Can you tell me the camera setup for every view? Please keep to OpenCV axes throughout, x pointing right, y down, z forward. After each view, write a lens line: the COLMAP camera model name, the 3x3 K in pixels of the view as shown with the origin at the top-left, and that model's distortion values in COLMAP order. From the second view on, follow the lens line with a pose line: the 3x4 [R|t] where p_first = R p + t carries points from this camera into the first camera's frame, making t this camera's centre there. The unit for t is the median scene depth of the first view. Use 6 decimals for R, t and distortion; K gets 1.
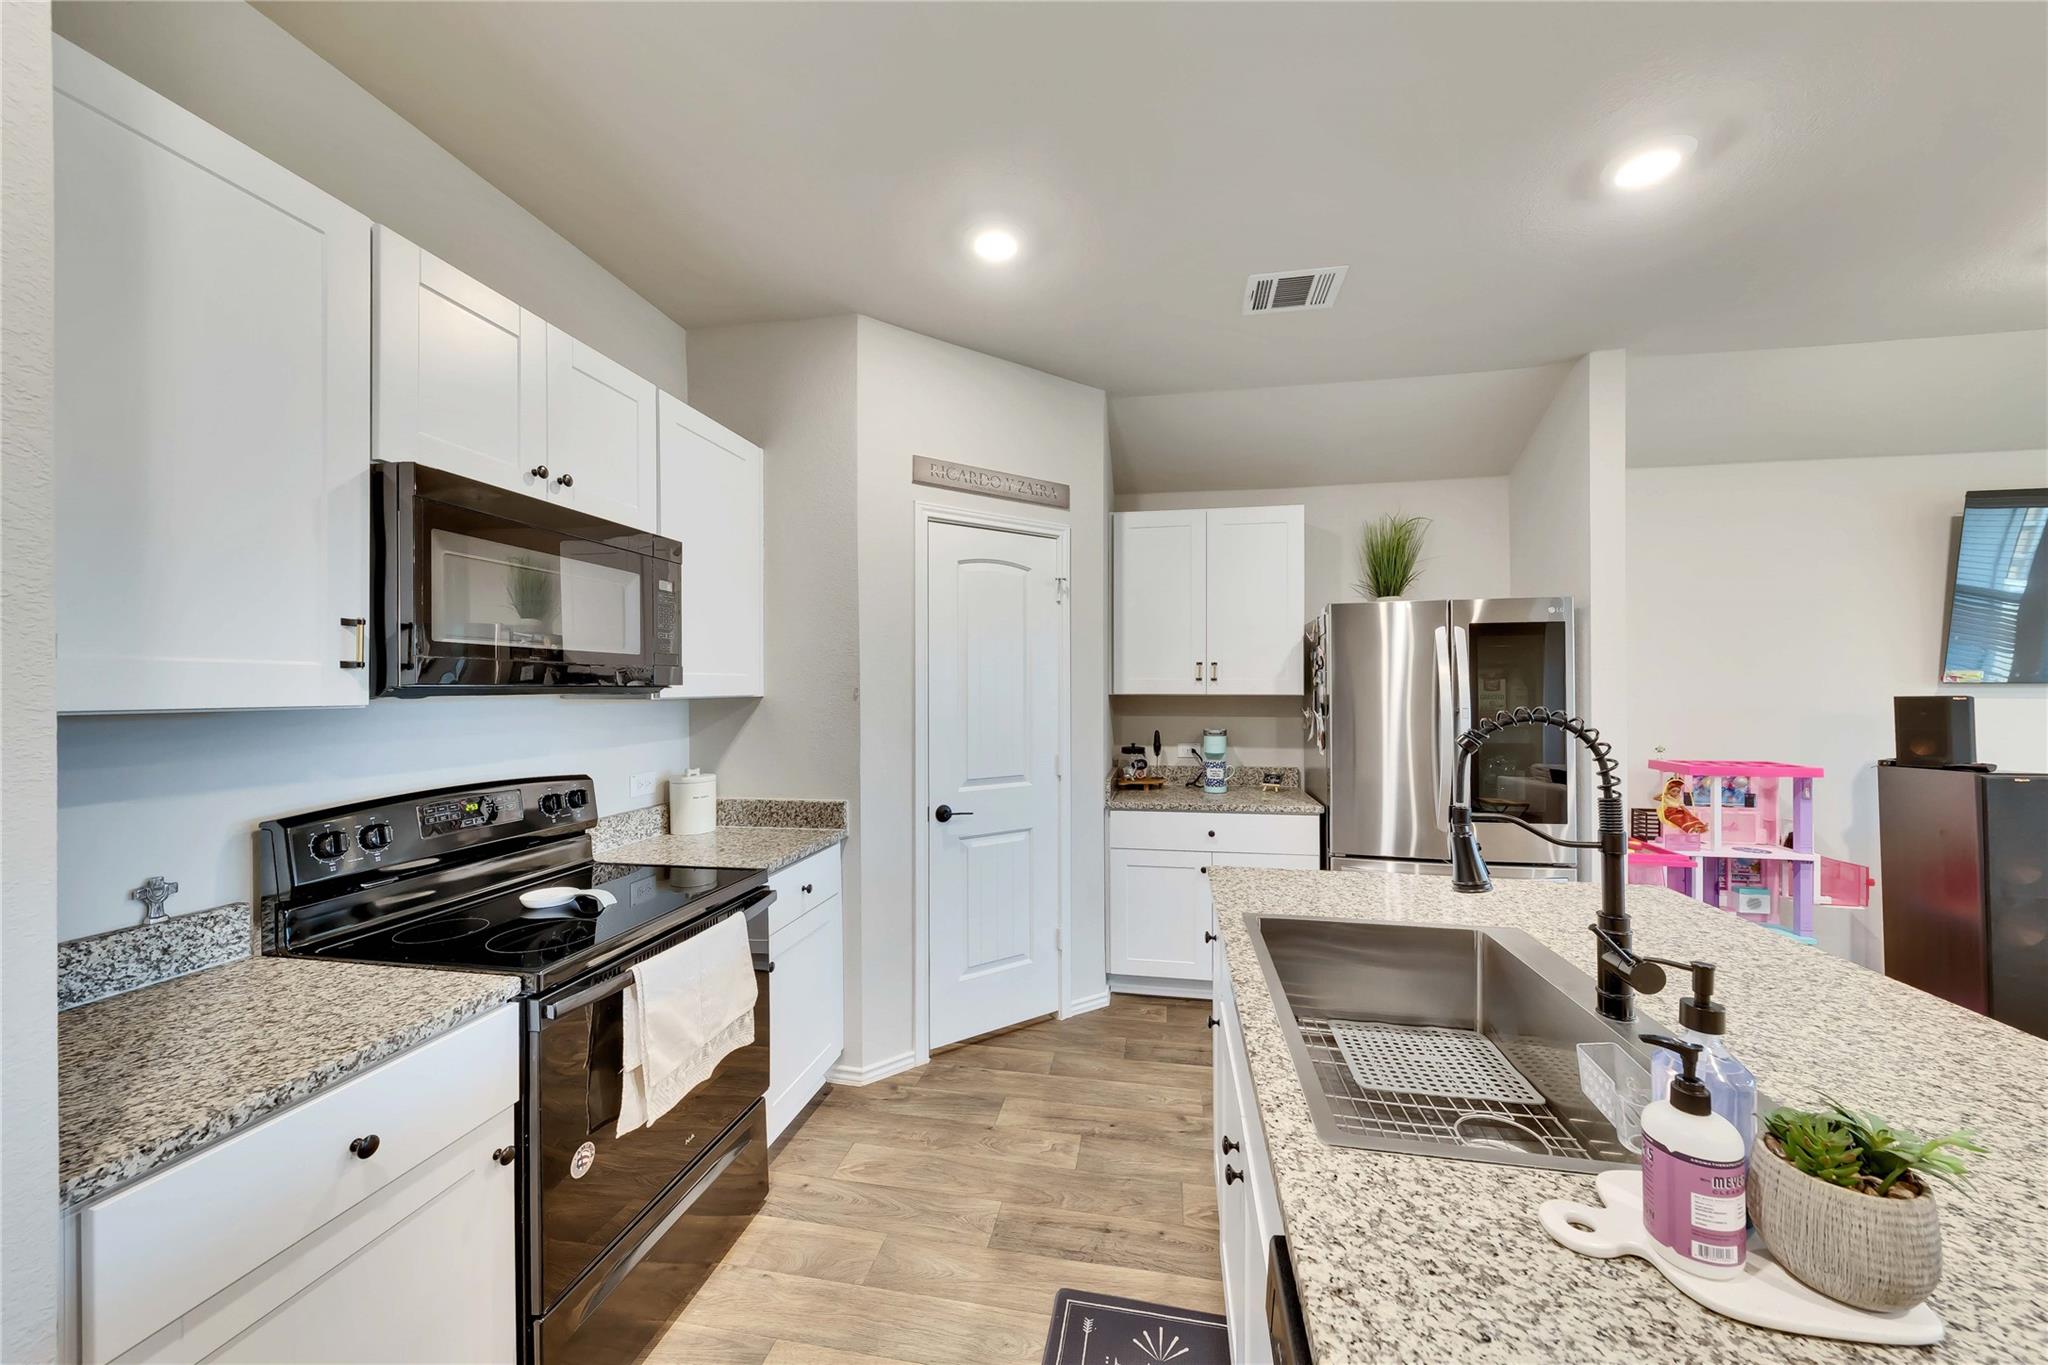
lens RADIAL K [[720.0, 0, 1018.6], [0, 720.0, 687.7], [0, 0, 1]] dist [0.008930, -0.000704]
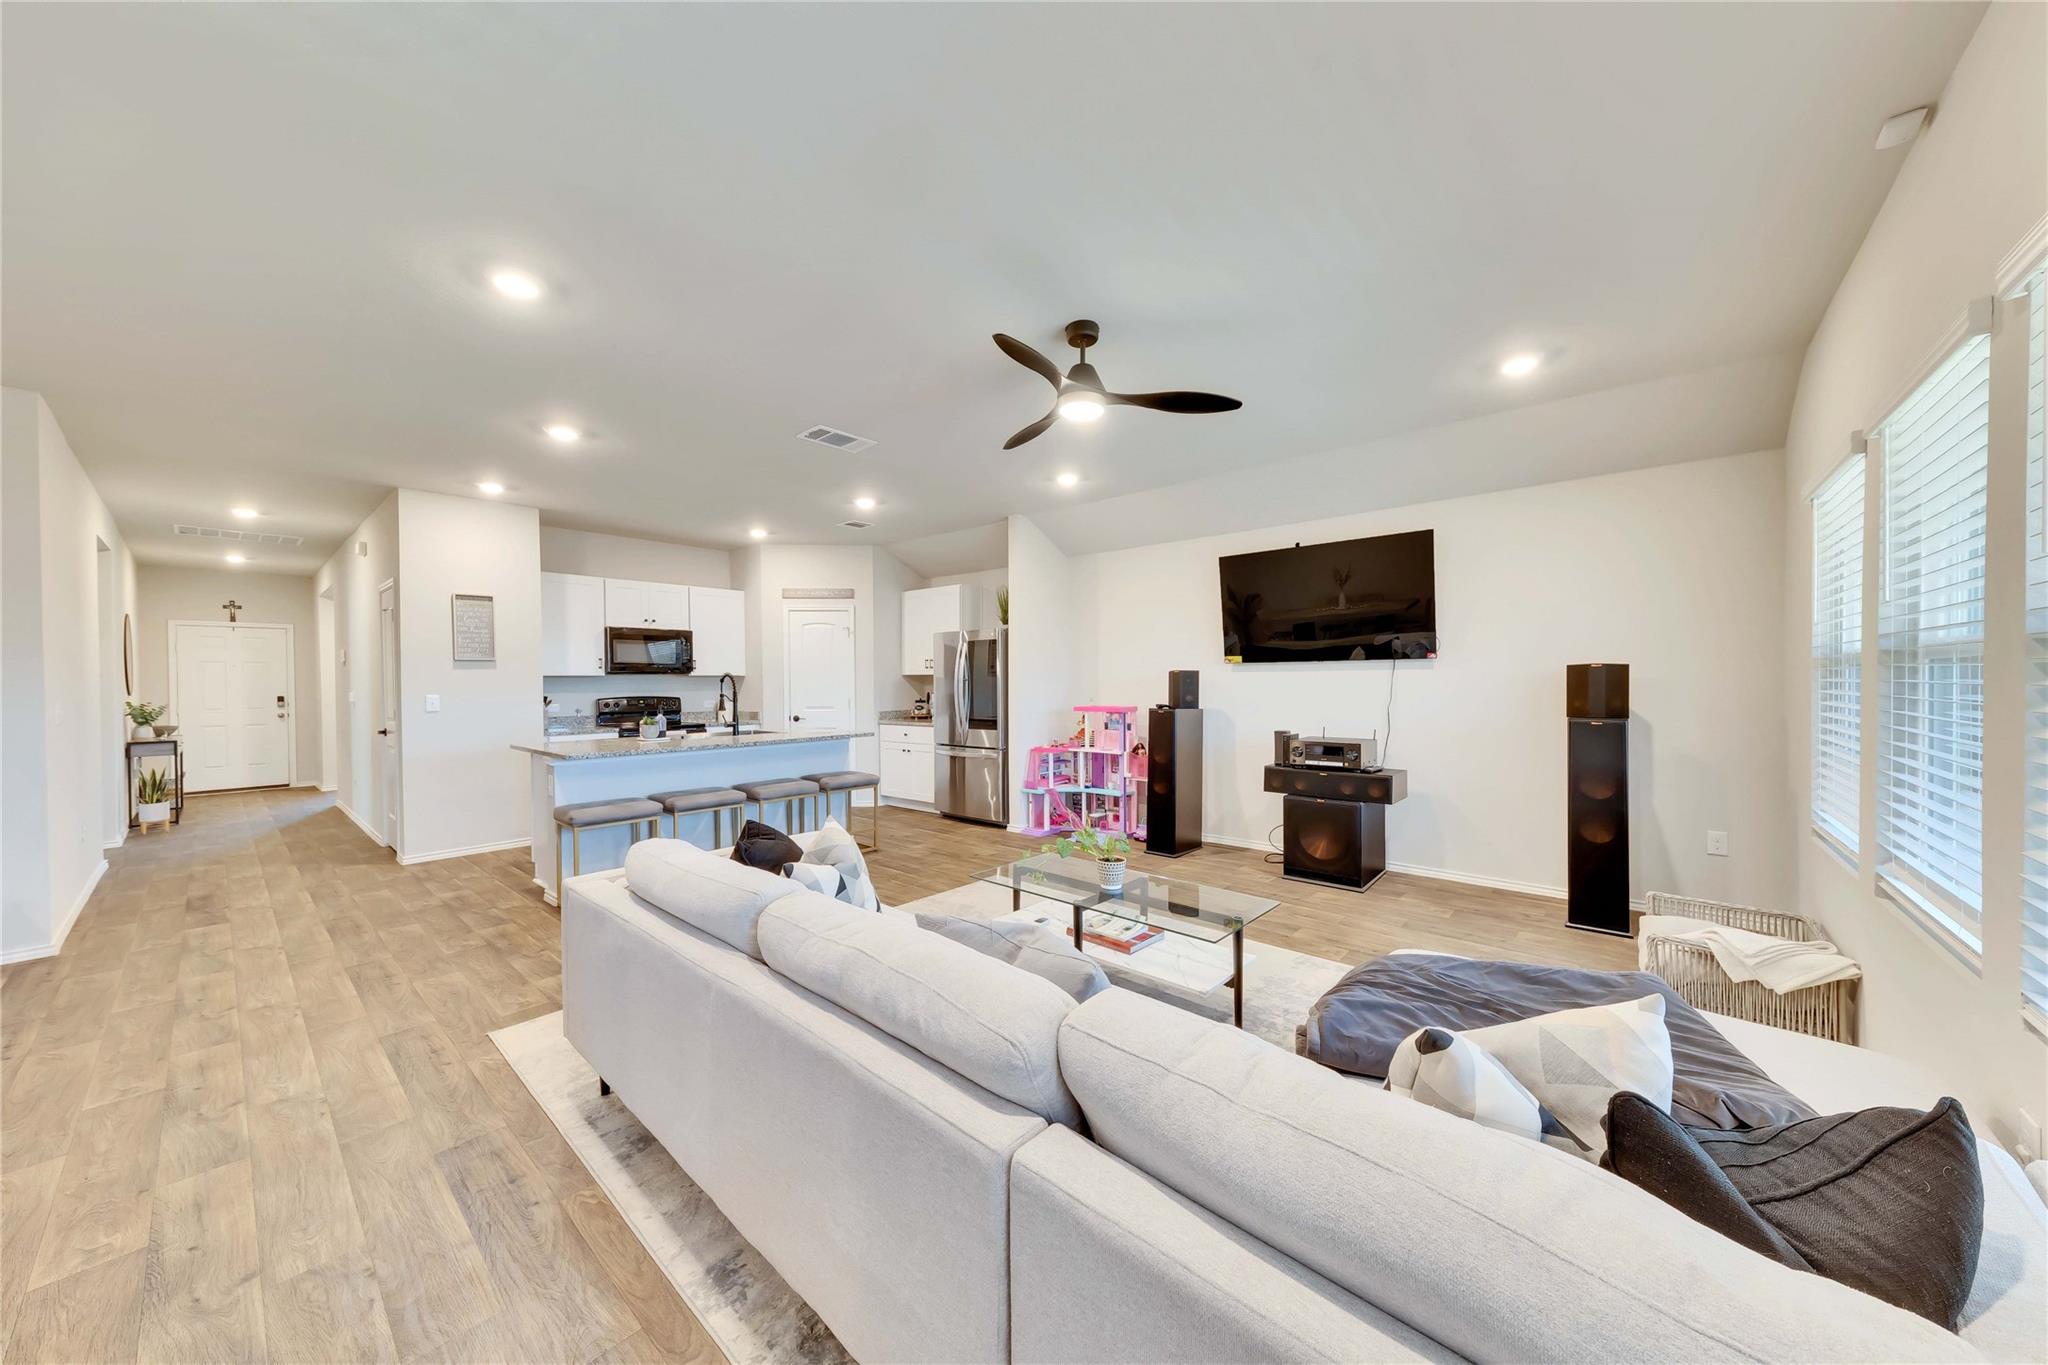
lens RADIAL K [[702.0, 0, 1021.7], [0, 702.0, 696.9], [0, 0, 1]] dist [0.005940, -0.000402]
pose [[0.863779, 0.005365, -0.503843, 1.903213], [0.006338, 0.999749, 0.021511, 0.039898], [0.503831, -0.021774, 0.863528, -0.825439]]
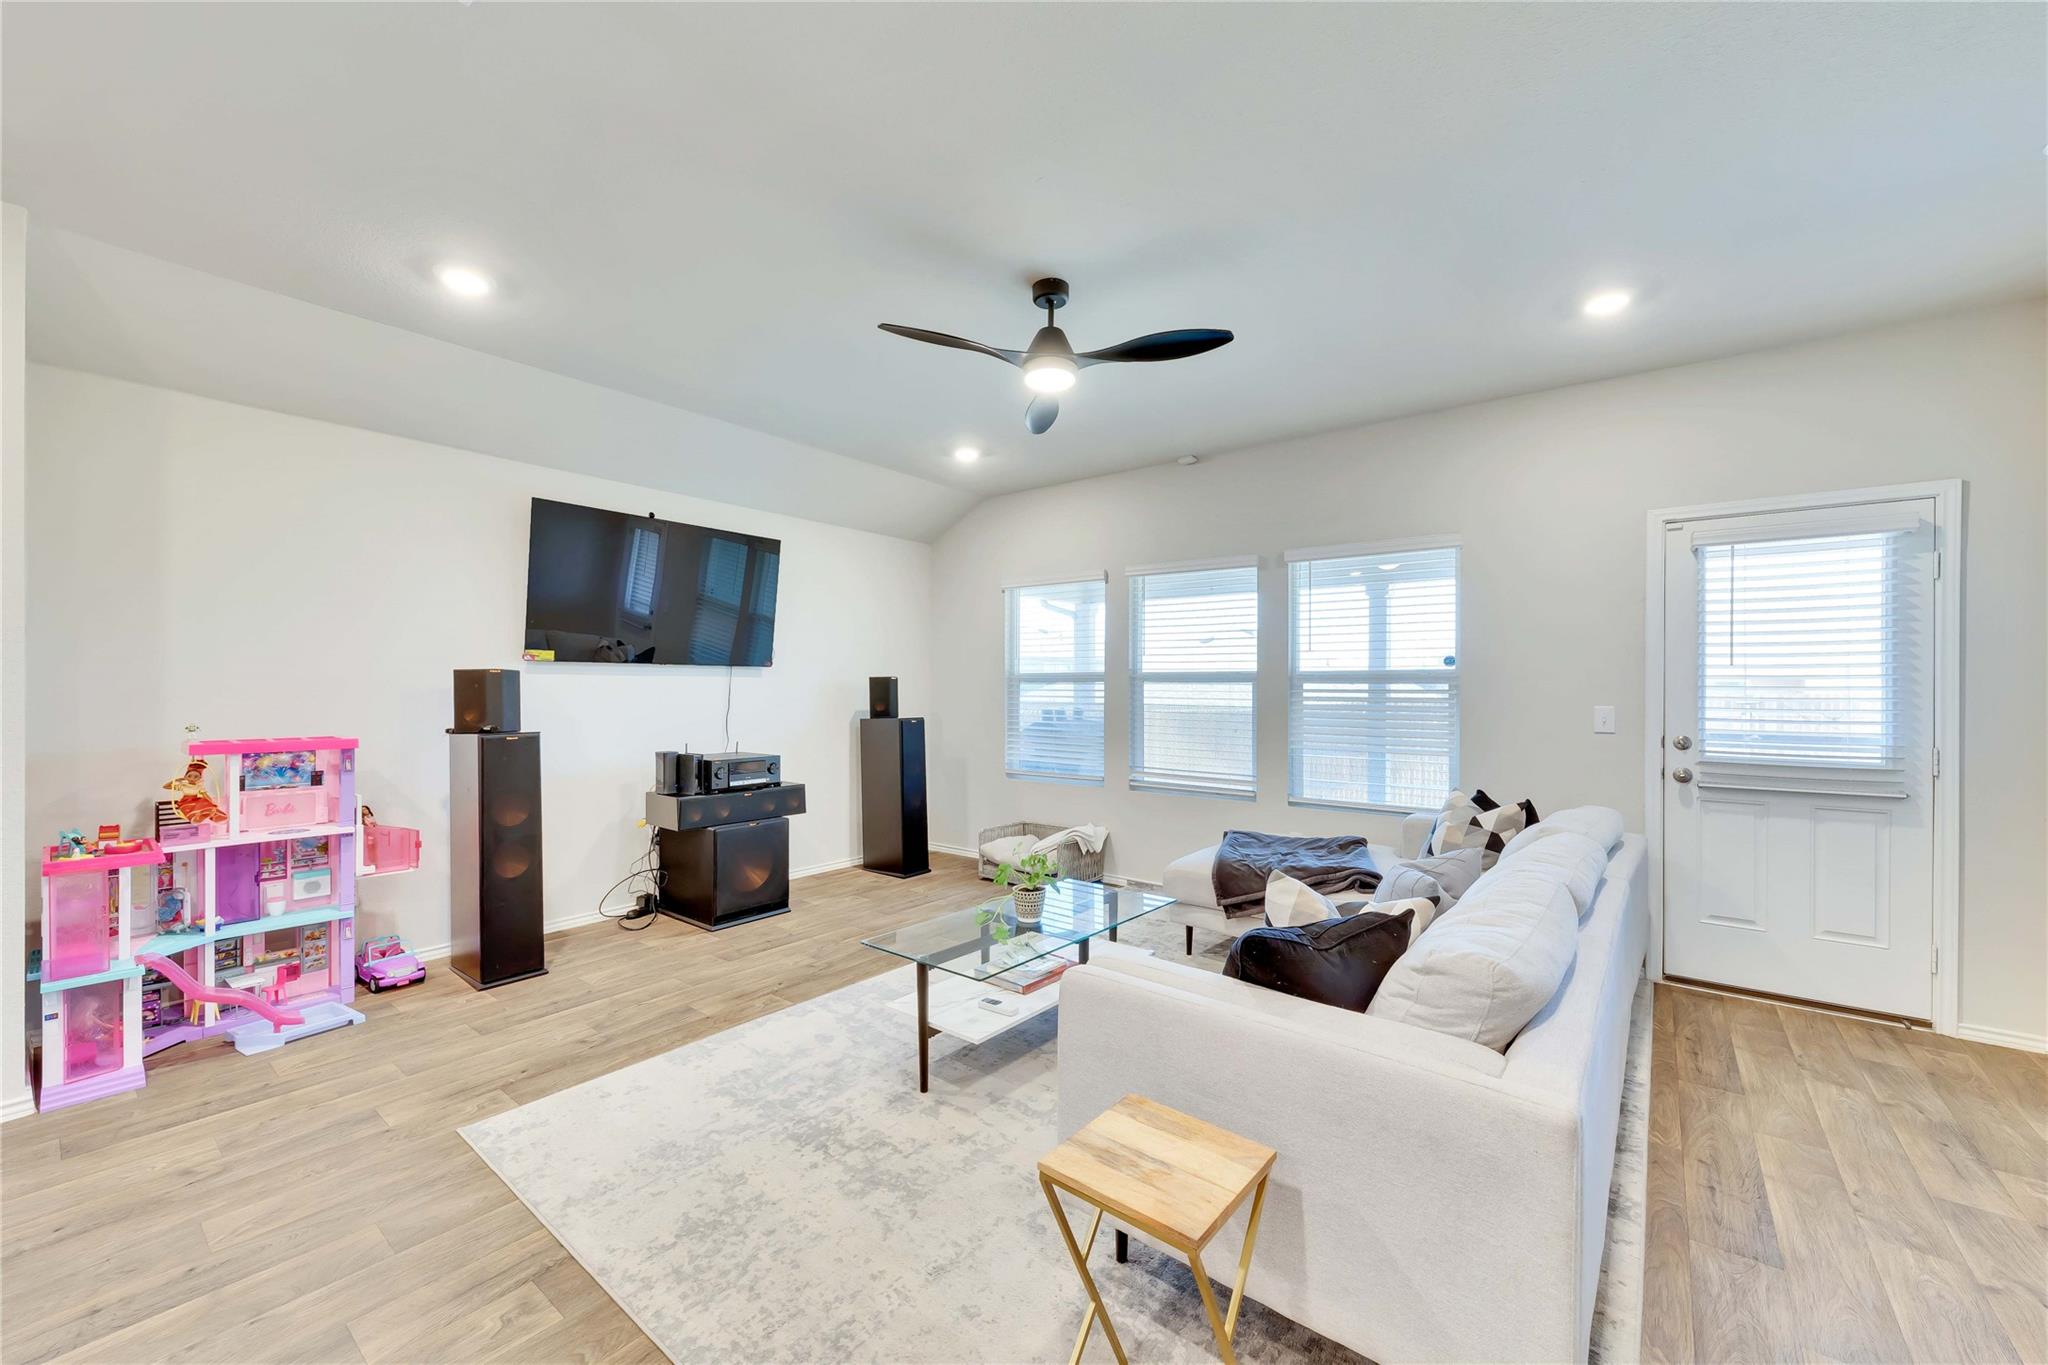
lens RADIAL K [[782.1, 0, 1054.7], [0, 782.1, 687.6], [0, 0, 1]] dist [0.010965, -0.001486]
pose [[0.439518, 0.001369, 0.898233, 0.580888], [-0.003459, 0.999994, 0.000169, 0.039442], [-0.898227, -0.003181, 0.439520, -0.346562]]
